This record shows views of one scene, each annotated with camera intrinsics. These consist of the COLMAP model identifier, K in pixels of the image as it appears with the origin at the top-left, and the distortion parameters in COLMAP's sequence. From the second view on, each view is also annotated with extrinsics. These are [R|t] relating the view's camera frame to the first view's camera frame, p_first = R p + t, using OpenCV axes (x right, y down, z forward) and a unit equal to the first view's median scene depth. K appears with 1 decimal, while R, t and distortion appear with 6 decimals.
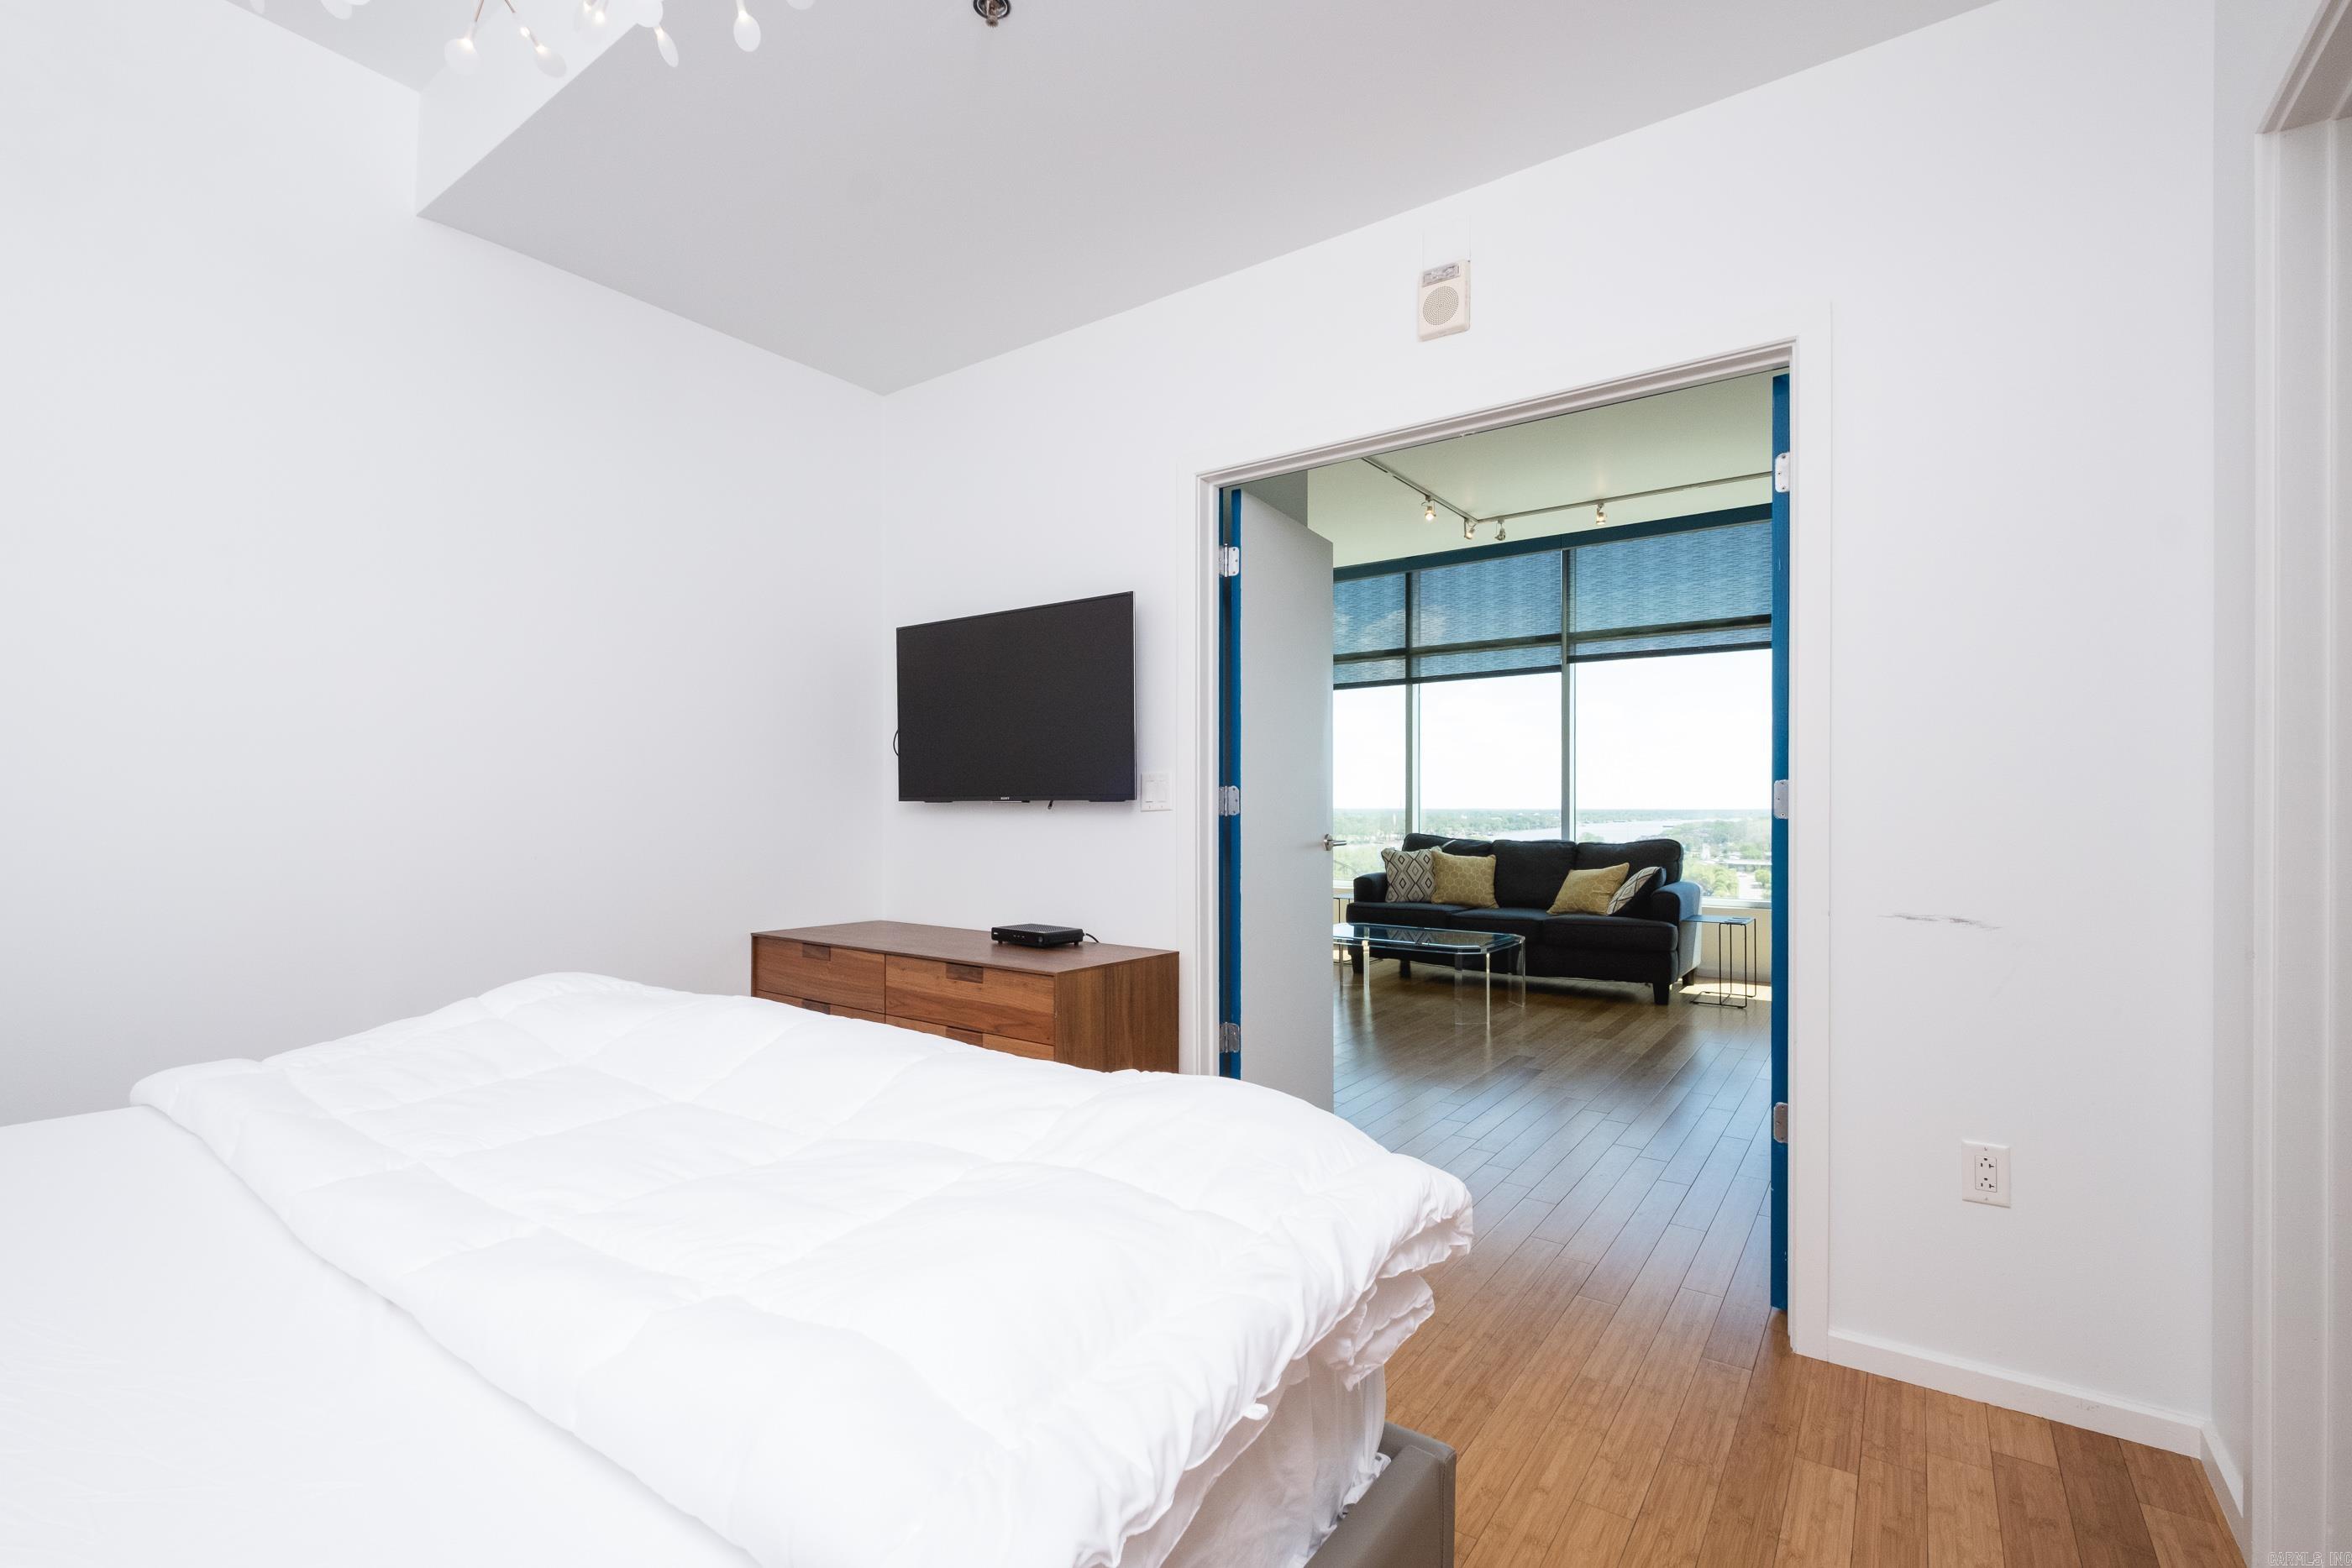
lens RADIAL K [[1031.0, 0, 1177.8], [0, 1031.0, 821.6], [0, 0, 1]] dist [0.032021, -0.000046]
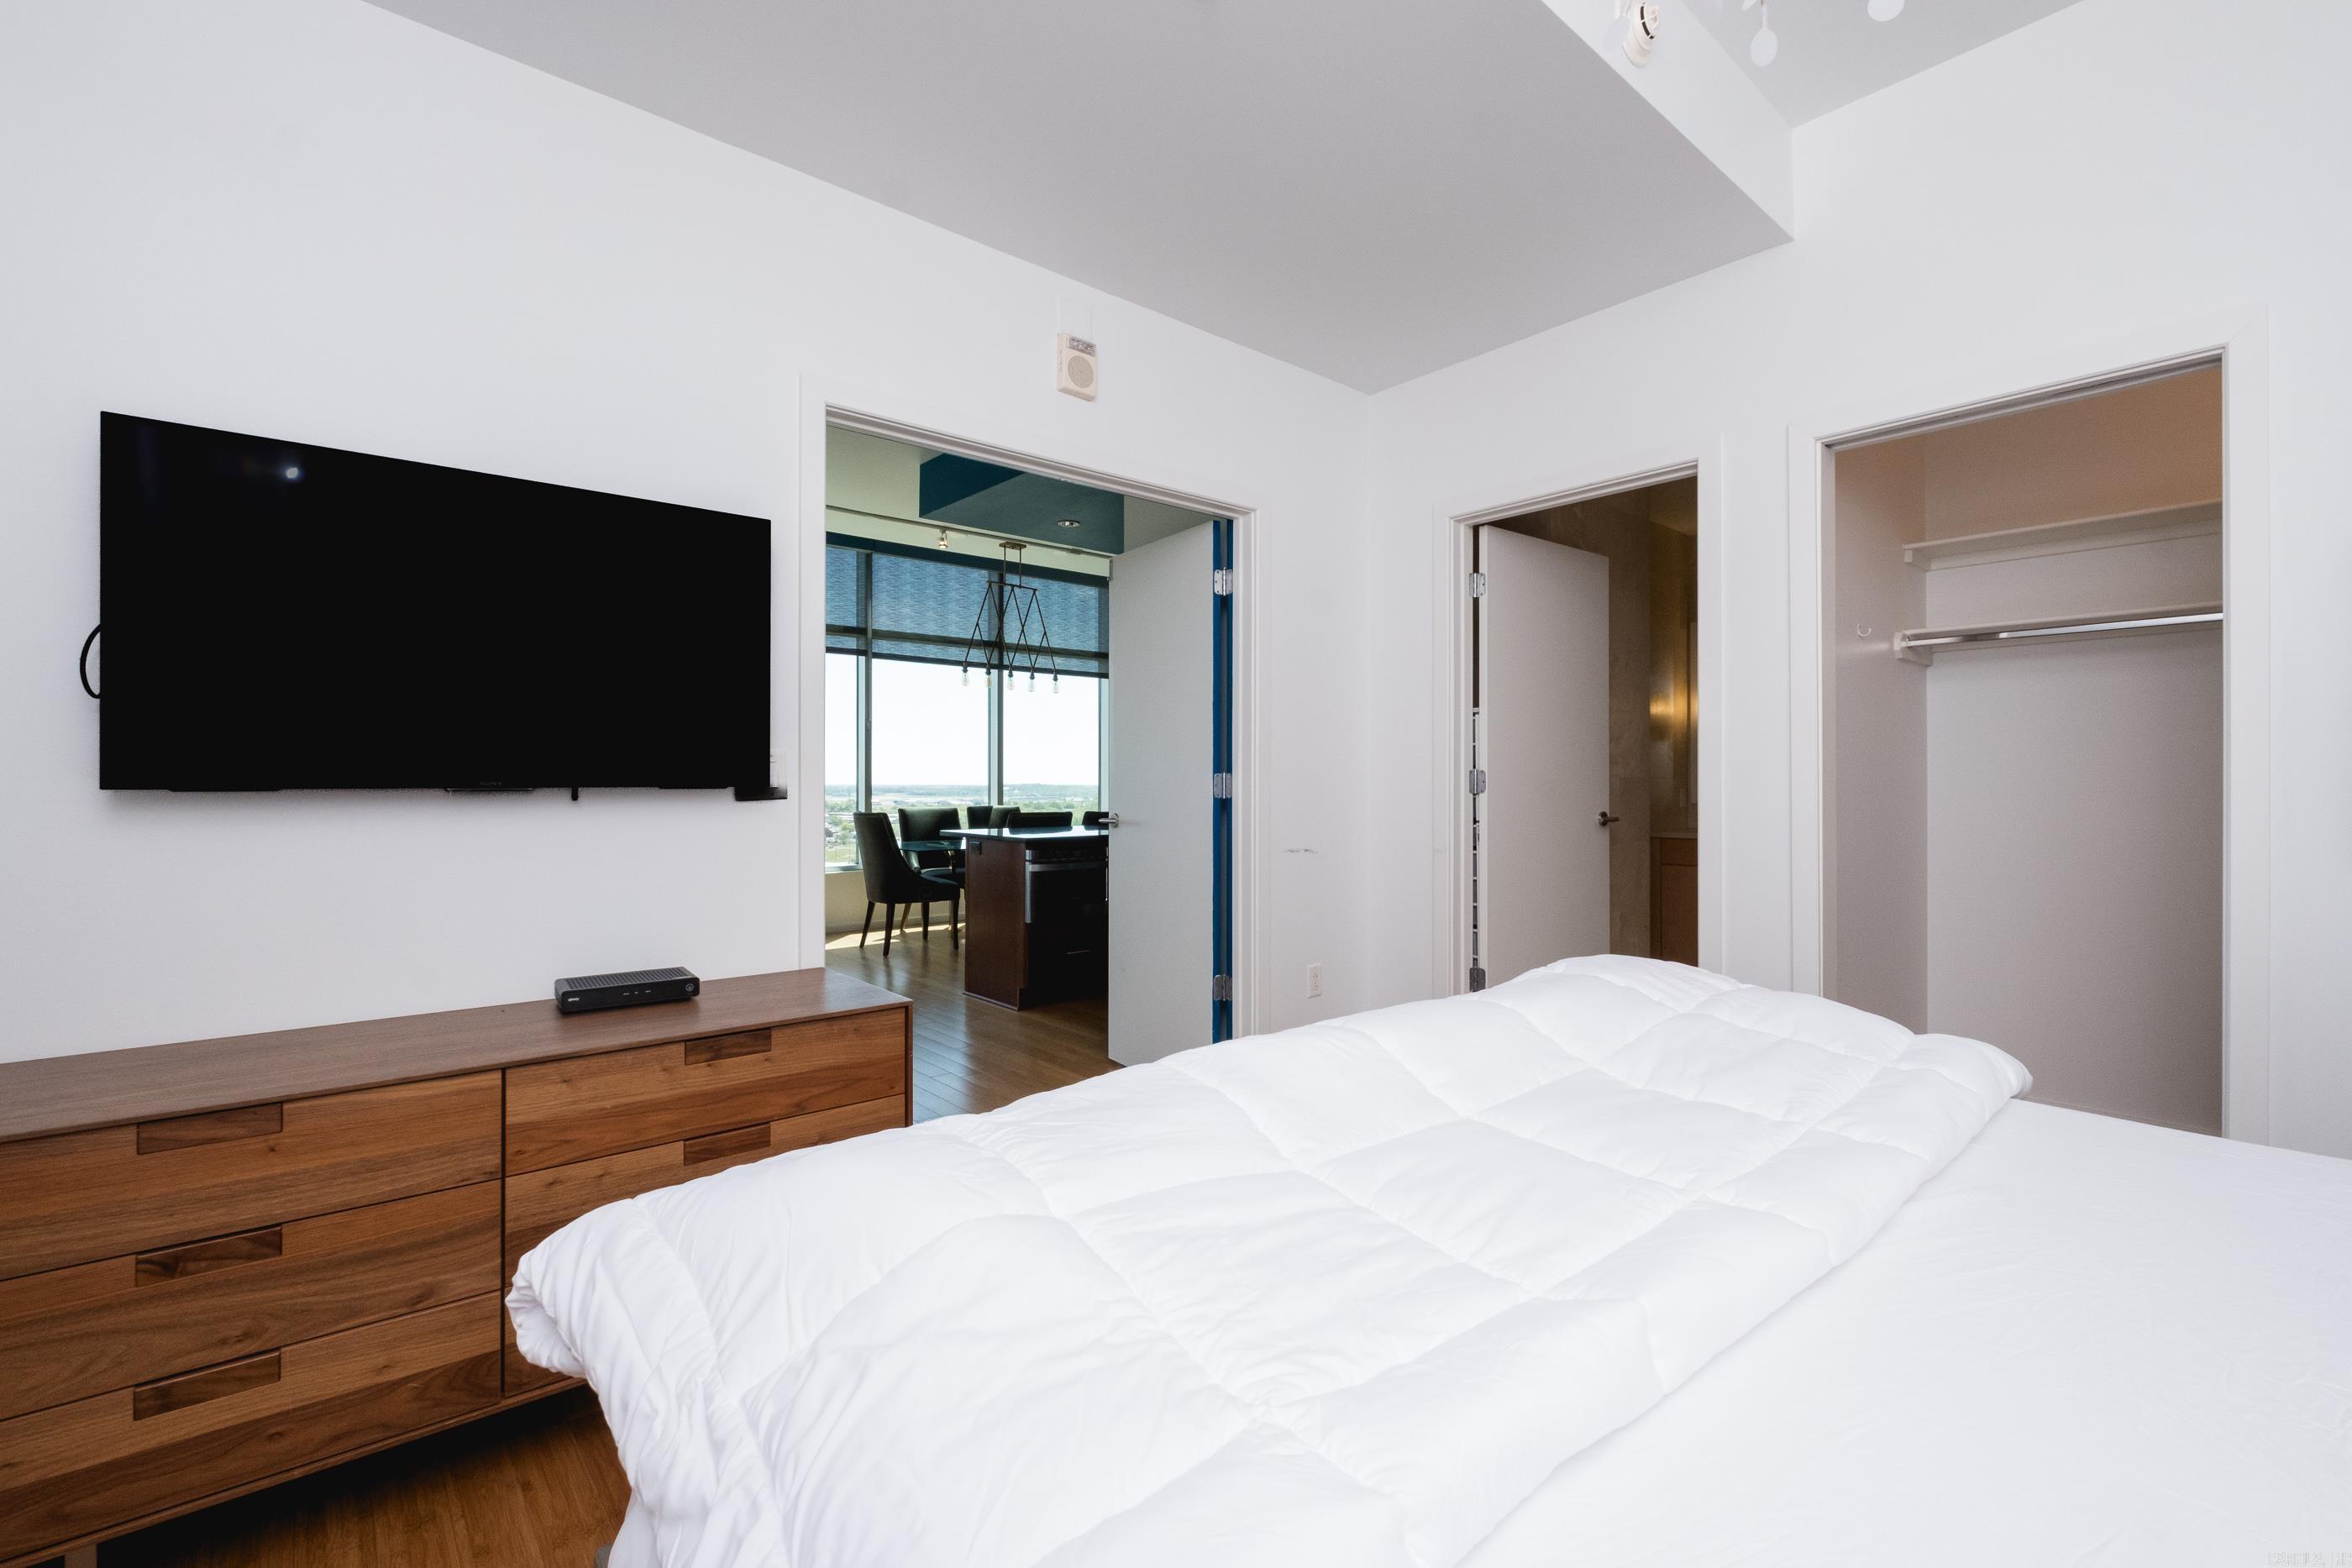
lens RADIAL K [[1033.2, 0, 1205.9], [0, 1033.2, 778.0], [0, 0, 1]] dist [-0.000043, -0.000333]
pose [[0.231227, -0.003205, 0.972895, -0.705284], [0.020663, 0.999785, -0.001617, -0.018858], [-0.972680, 0.020476, 0.231243, 0.480463]]
